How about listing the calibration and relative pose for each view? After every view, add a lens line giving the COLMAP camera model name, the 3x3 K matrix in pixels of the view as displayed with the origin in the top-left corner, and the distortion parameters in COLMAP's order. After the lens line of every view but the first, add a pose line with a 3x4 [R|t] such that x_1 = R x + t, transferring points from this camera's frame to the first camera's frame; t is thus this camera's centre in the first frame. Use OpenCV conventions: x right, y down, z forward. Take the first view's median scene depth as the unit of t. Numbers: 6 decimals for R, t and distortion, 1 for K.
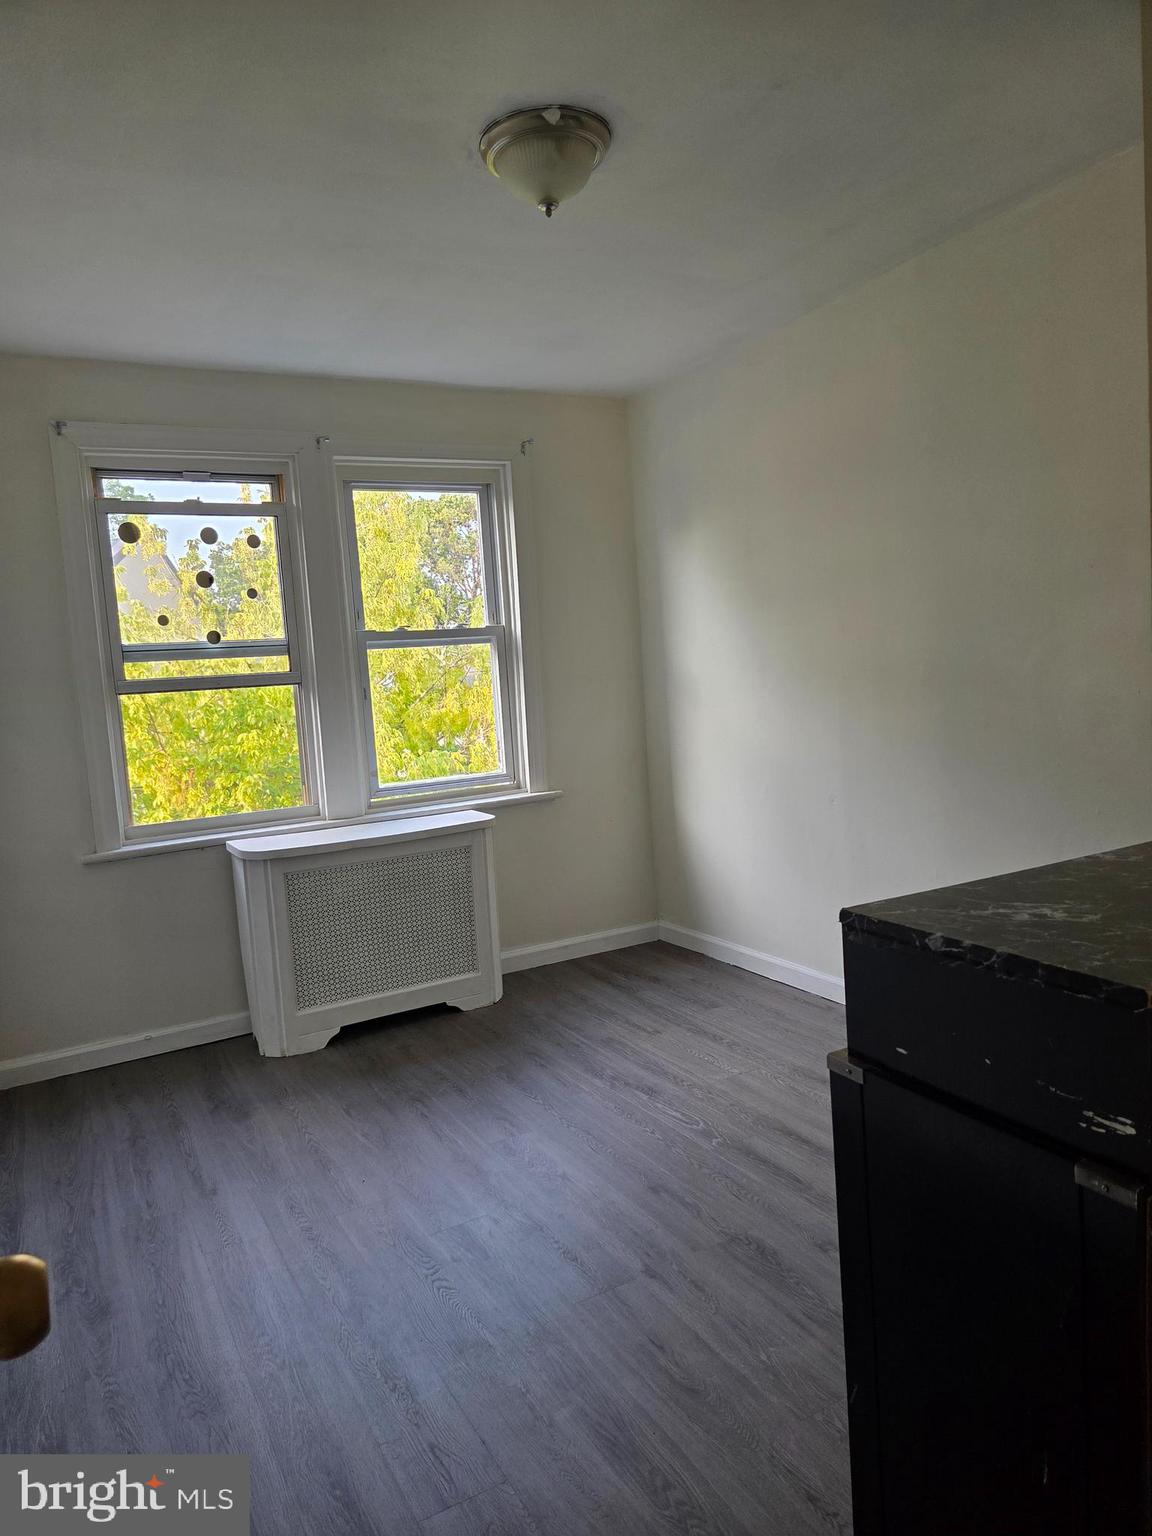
lens RADIAL K [[1016.5, 0, 565.9], [0, 1016.5, 763.6], [0, 0, 1]] dist [0.075725, -0.069102]
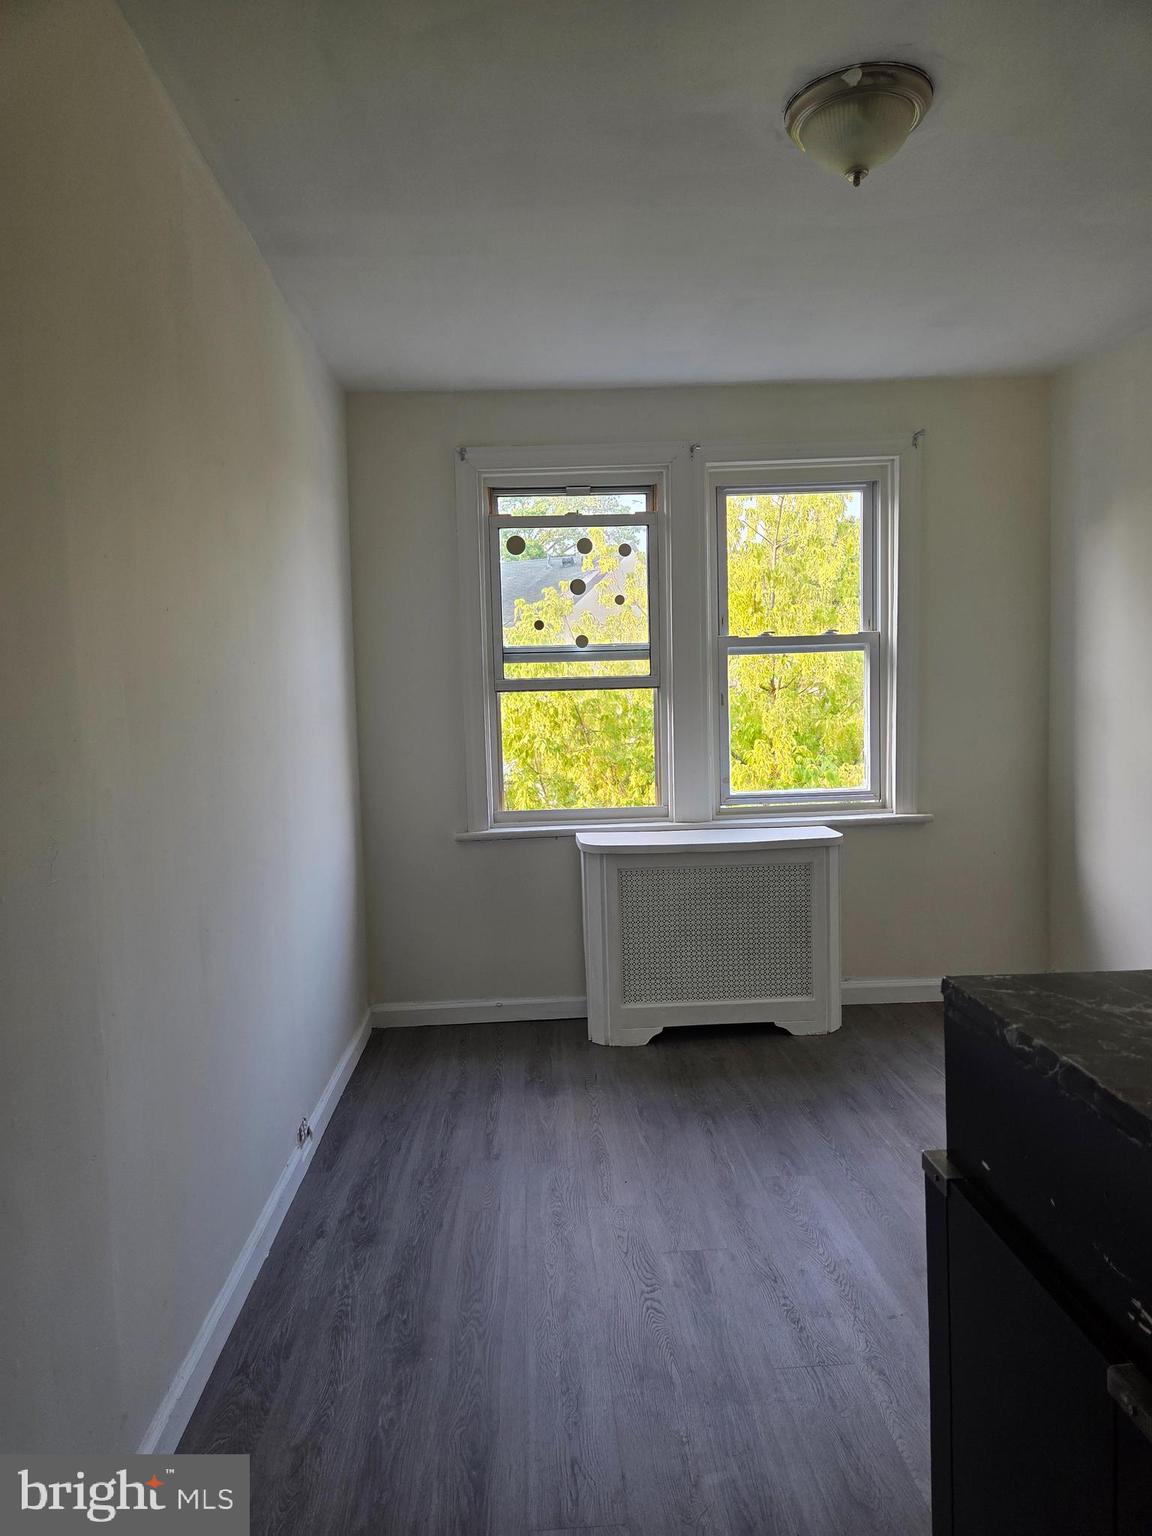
lens RADIAL K [[1016.5, 0, 565.9], [0, 1016.5, 763.6], [0, 0, 1]] dist [0.075725, -0.069102]
pose [[0.904360, 0.066836, -0.421504, 0.099350], [-0.069966, 0.997517, 0.008056, -0.003798], [0.420995, 0.022206, 0.906791, 0.038600]]
